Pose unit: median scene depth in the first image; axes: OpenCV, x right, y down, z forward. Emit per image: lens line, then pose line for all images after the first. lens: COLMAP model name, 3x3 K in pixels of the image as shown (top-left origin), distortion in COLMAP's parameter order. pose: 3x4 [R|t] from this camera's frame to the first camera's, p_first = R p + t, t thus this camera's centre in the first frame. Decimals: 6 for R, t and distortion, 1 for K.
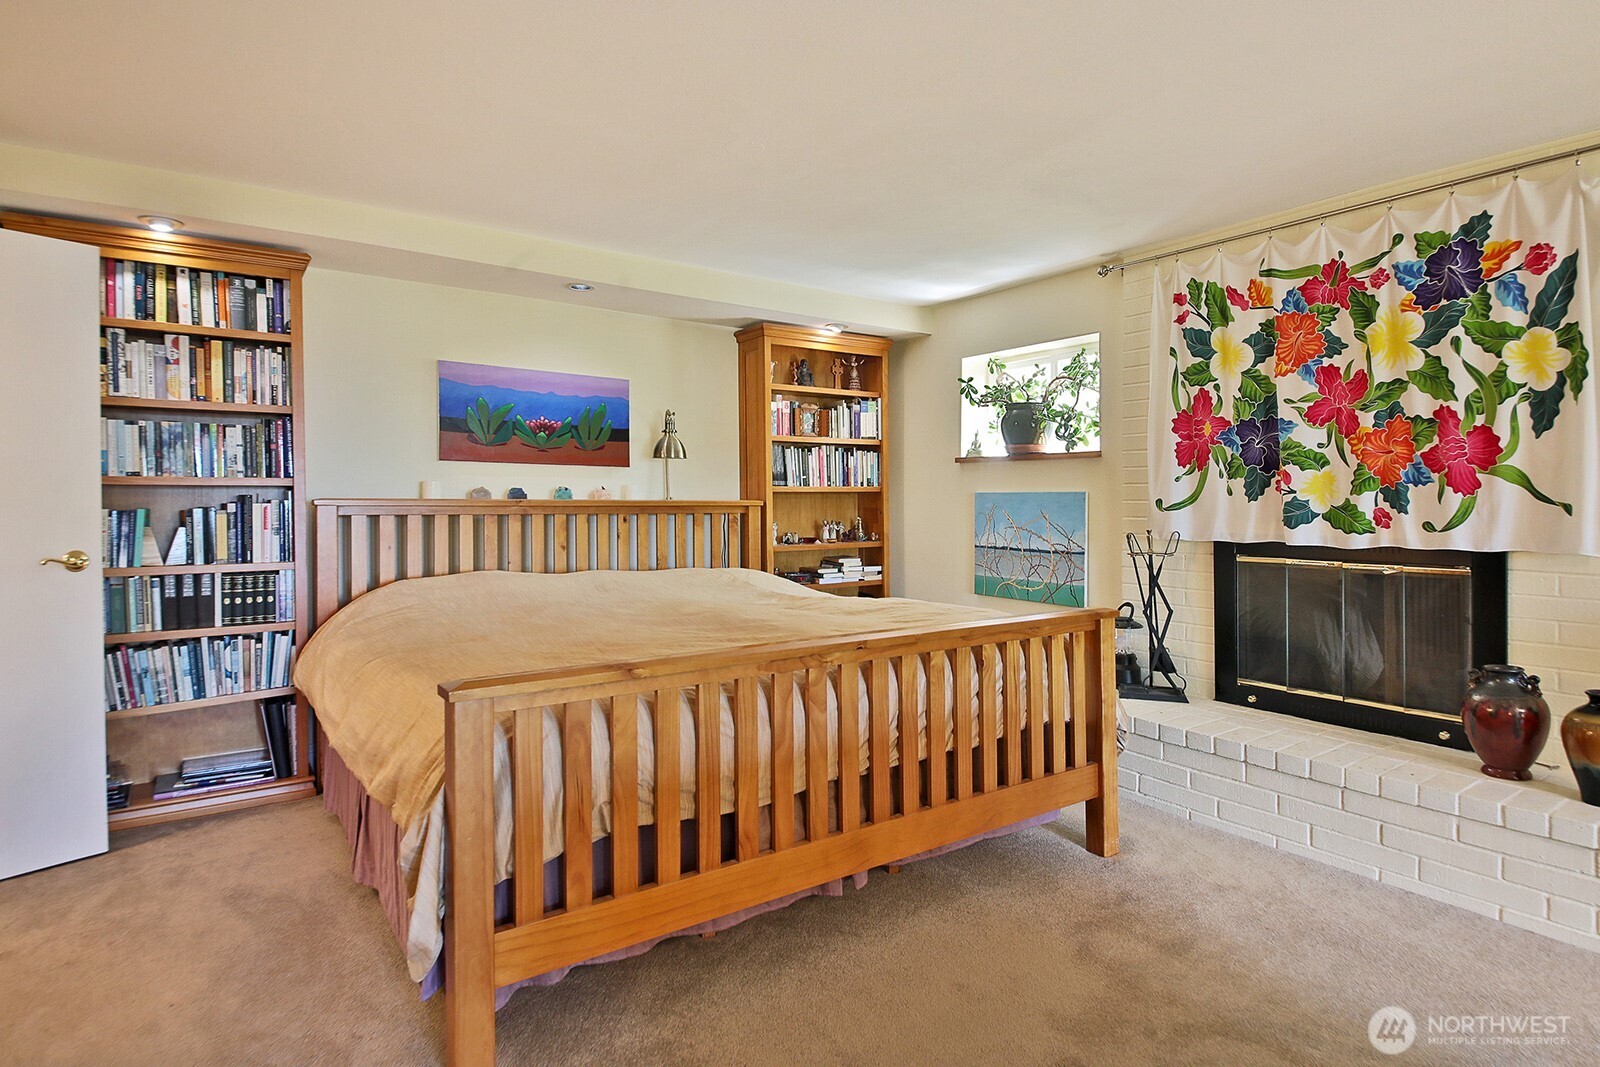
lens RADIAL K [[850.9, 0, 815.4], [0, 850.9, 511.3], [0, 0, 1]] dist [0.006084, -0.008696]
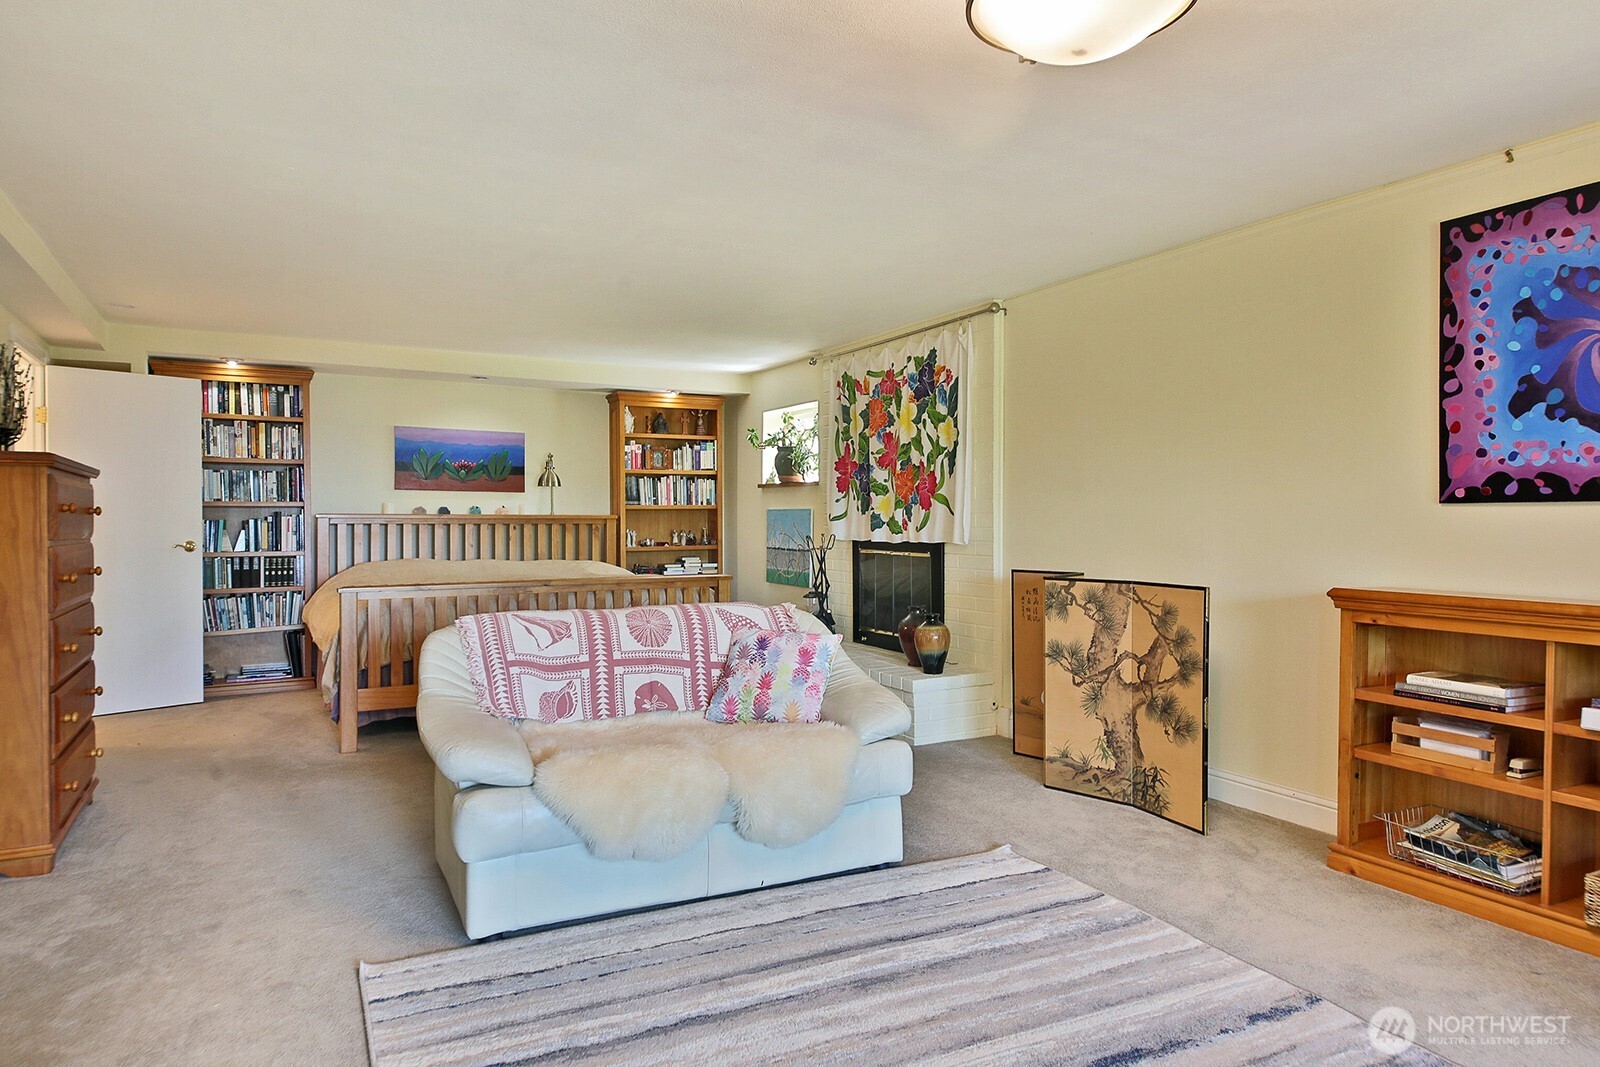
lens RADIAL K [[988.0, 0, 798.9], [0, 988.0, 524.1], [0, 0, 1]] dist [0.039667, -0.014957]
pose [[0.990927, 0.000356, -0.134401, 0.649911], [-0.001147, 0.999982, -0.005810, 0.016742], [0.134396, 0.005912, 0.990910, -0.861880]]
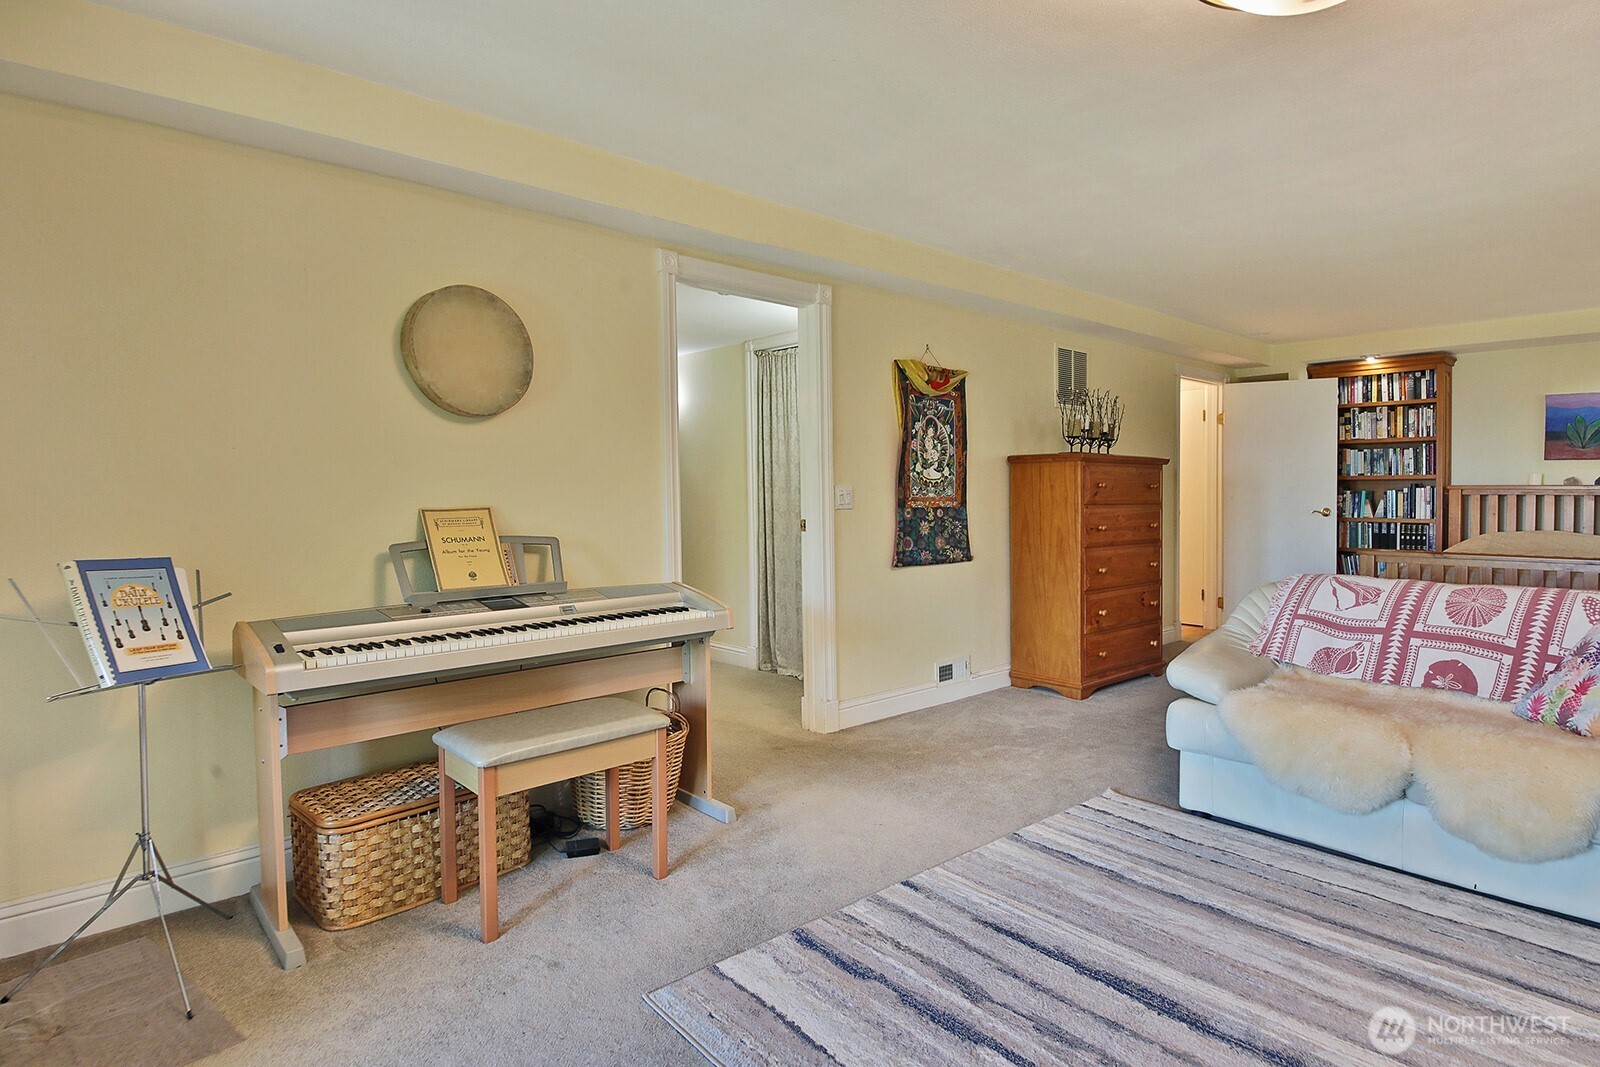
lens RADIAL K [[850.9, 0, 798.2], [0, 850.9, 511.8], [0, 0, 1]] dist [0.006084, -0.008696]
pose [[0.121098, 0.024750, -0.992332, 1.104227], [-0.007760, 0.999682, 0.023986, 0.009598], [0.992610, 0.004795, 0.121252, -0.637907]]
